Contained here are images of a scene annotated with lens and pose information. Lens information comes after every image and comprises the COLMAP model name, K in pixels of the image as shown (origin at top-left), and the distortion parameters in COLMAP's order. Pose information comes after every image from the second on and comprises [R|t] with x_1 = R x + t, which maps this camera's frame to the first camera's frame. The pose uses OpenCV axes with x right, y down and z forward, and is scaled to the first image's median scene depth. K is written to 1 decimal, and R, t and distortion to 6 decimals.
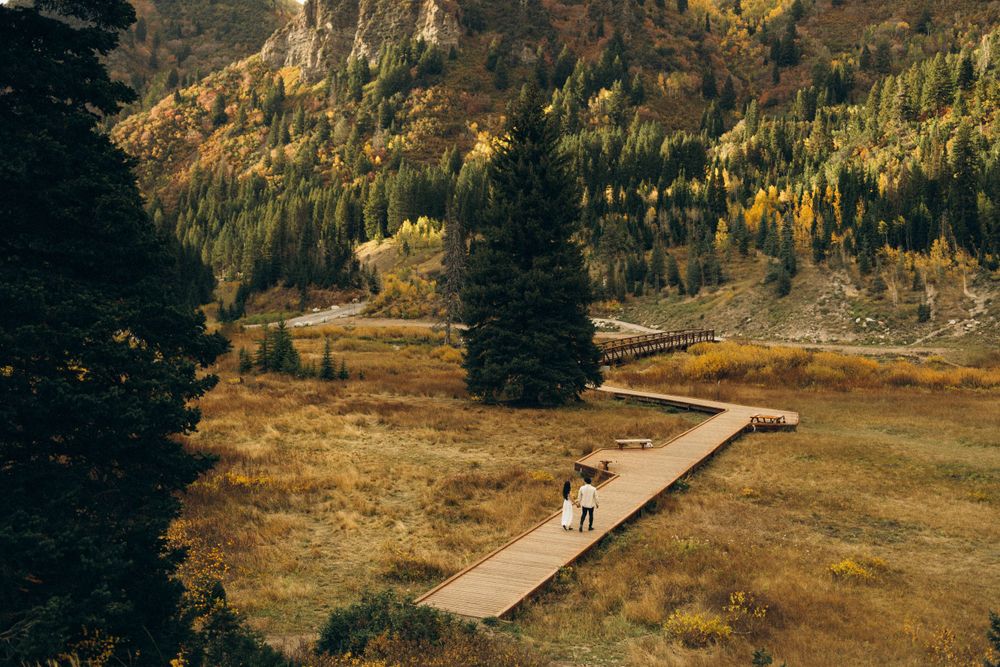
lens RADIAL K [[984.7, 0, 501.1], [0, 984.7, 333.2], [0, 0, 1]] dist [0.016319, 0.000000]
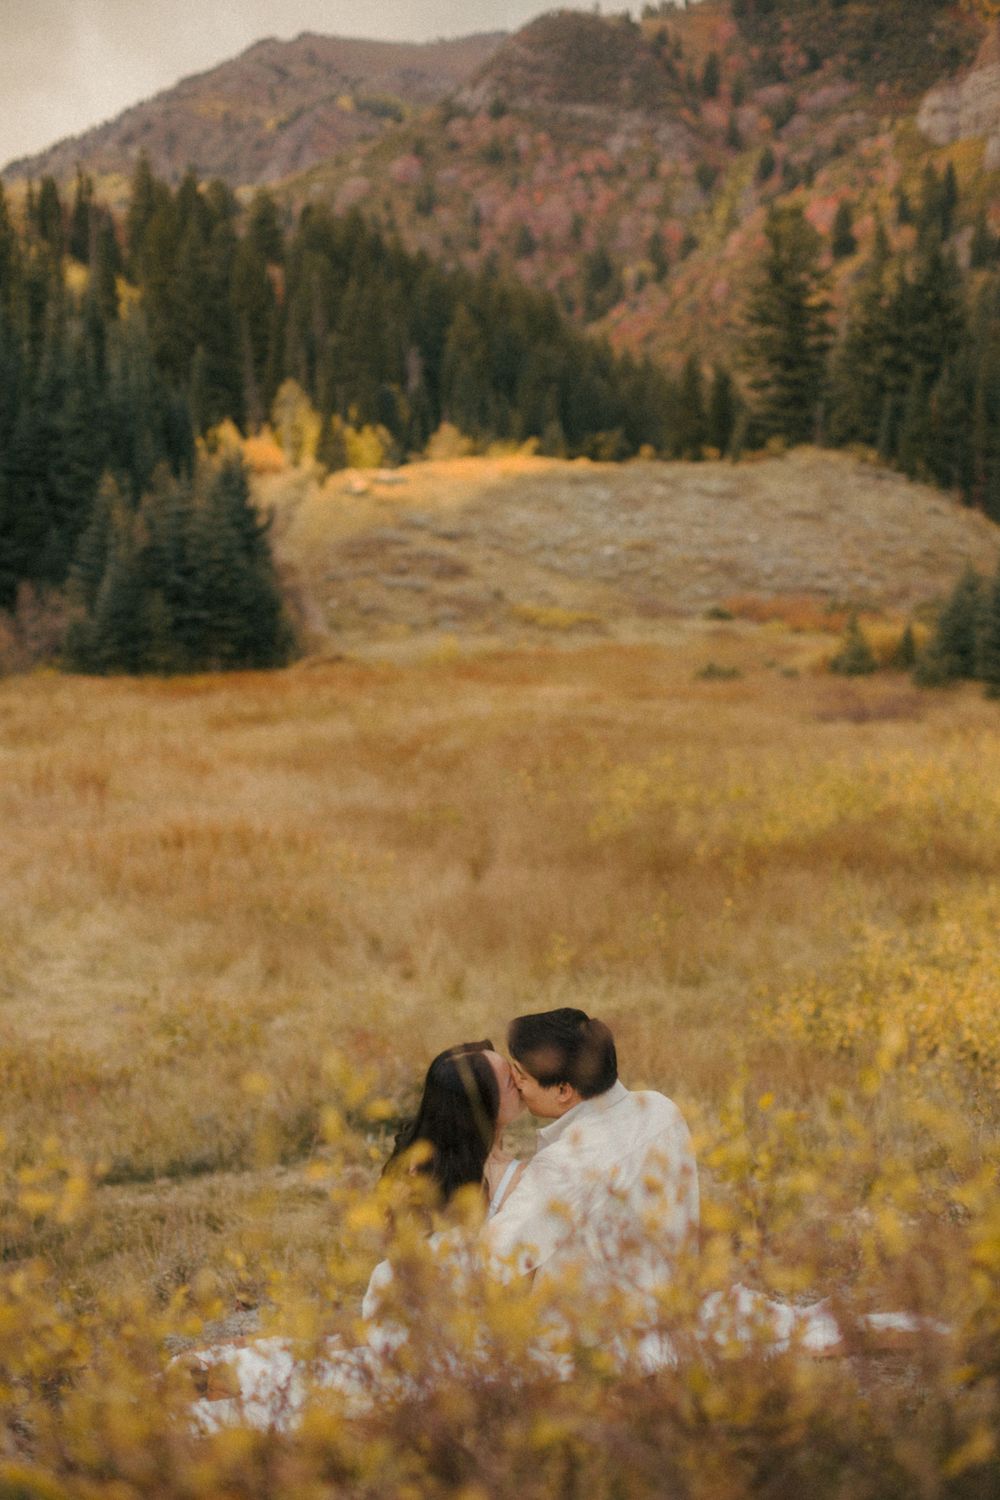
lens RADIAL K [[2163.7, 0, 501.4], [0, 2163.7, 751.5], [0, 0, 1]] dist [0.049223, 0.000000]
pose [[0.905024, 0.022082, -0.424786, 0.080656], [-0.003002, 0.998958, 0.045535, 0.019763], [0.425349, -0.039935, 0.904148, -0.244468]]
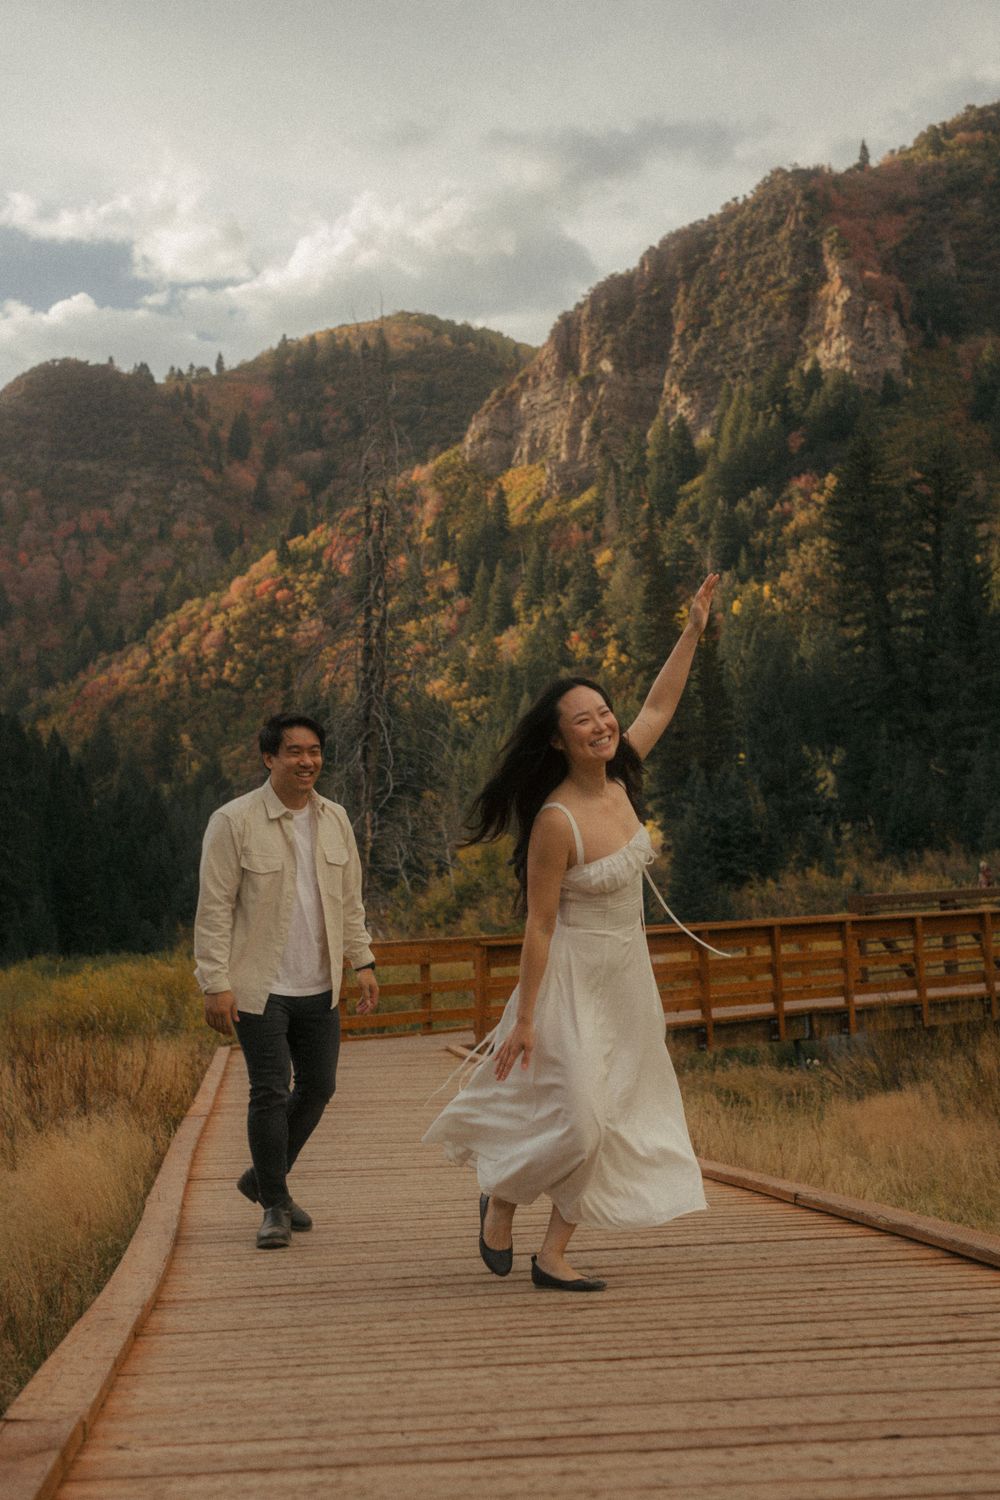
lens RADIAL K [[2163.7, 0, 495.0], [0, 2163.7, 755.2], [0, 0, 1]] dist [0.049223, 0.000000]
pose [[0.966237, -0.054667, -0.251788, 0.011727], [0.016556, 0.988386, -0.151059, 0.004531], [0.257122, 0.141790, 0.955920, 0.093888]]
